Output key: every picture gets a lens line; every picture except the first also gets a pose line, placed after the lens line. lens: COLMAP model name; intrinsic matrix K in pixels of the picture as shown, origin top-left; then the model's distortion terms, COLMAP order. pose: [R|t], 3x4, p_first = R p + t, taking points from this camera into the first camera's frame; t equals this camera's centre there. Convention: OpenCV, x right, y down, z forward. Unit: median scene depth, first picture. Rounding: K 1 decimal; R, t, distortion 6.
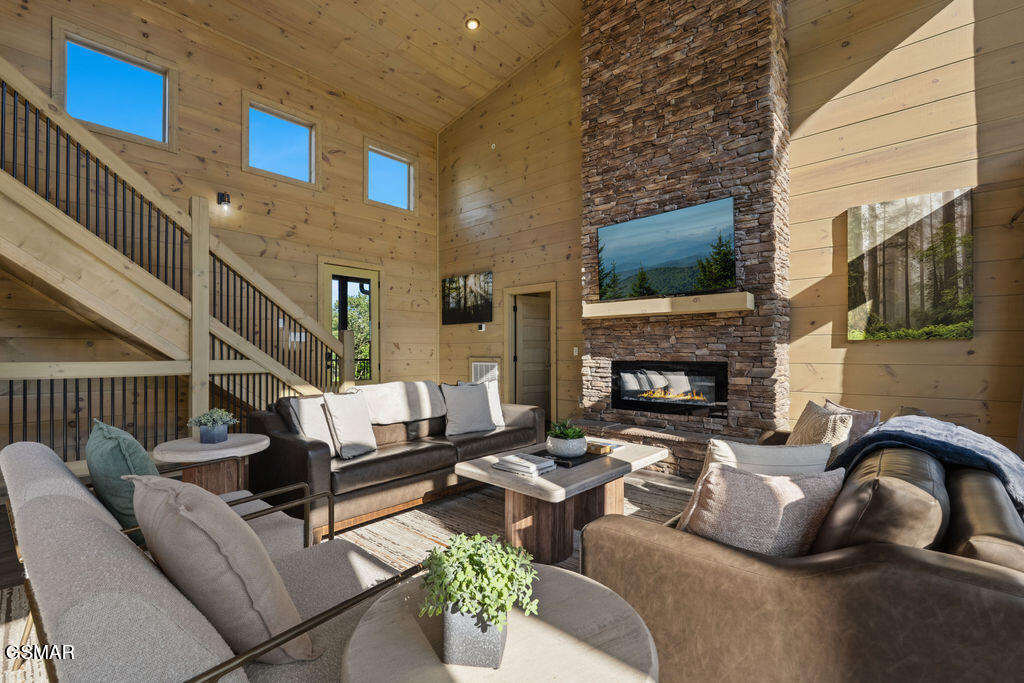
lens RADIAL K [[451.0, 0, 513.9], [0, 451.0, 346.5], [0, 0, 1]] dist [-0.011470, 0.000858]
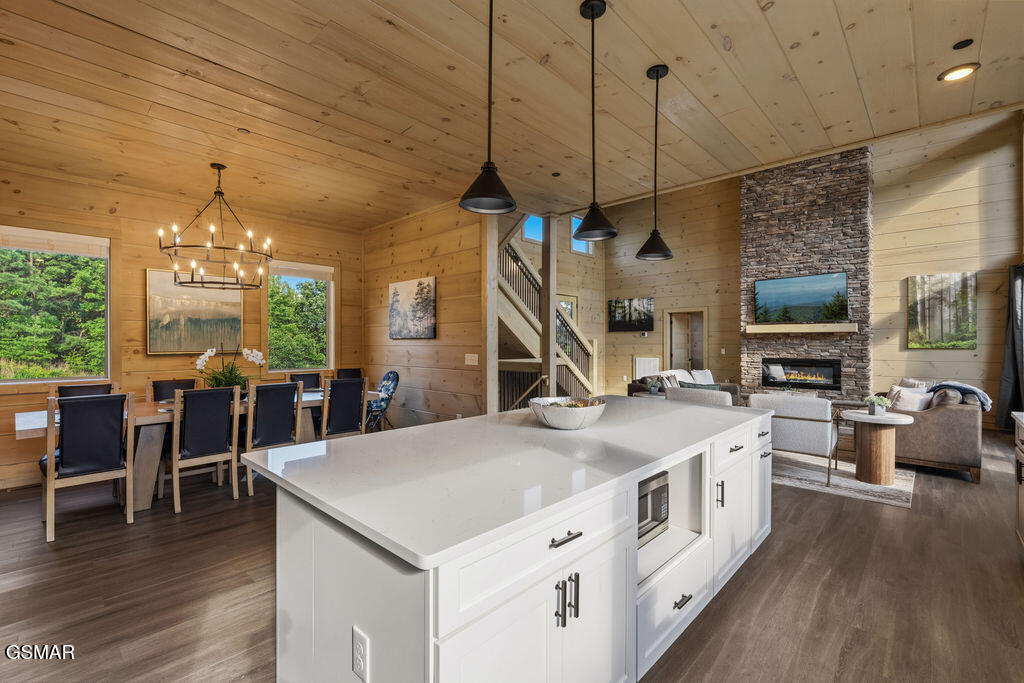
lens RADIAL K [[451.0, 0, 509.9], [0, 451.0, 340.0], [0, 0, 1]] dist [-0.011470, 0.000858]
pose [[0.999666, 0.000786, -0.025815, -0.827982], [-0.000669, 0.999989, 0.004562, -0.052474], [0.025818, -0.004543, 0.999656, -0.863210]]
